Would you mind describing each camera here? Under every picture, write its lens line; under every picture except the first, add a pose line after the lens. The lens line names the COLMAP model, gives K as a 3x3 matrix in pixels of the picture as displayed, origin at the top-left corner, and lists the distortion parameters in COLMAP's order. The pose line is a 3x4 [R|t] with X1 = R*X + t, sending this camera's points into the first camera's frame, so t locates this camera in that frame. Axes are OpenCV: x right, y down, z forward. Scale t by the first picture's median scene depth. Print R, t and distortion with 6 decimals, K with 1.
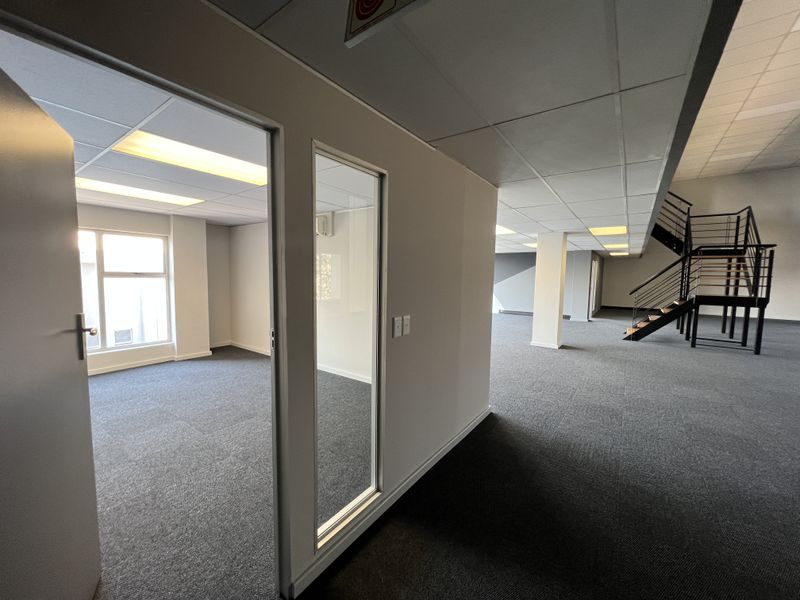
lens RADIAL K [[319.9, 0, 398.7], [0, 319.9, 299.5], [0, 0, 1]] dist [0.001624, -0.000284]
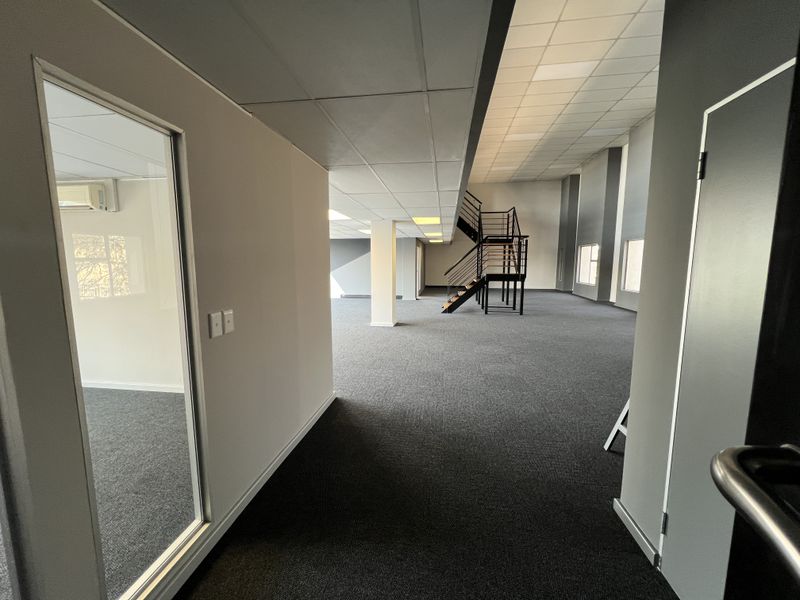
lens RADIAL K [[300.1, 0, 402.4], [0, 300.1, 295.8], [0, 0, 1]] dist [0.001926, 0.000235]
pose [[0.887685, -0.068385, 0.455345, 0.067294], [0.049604, 0.997357, 0.053084, -0.006283], [-0.457772, -0.024535, 0.888731, 0.074075]]
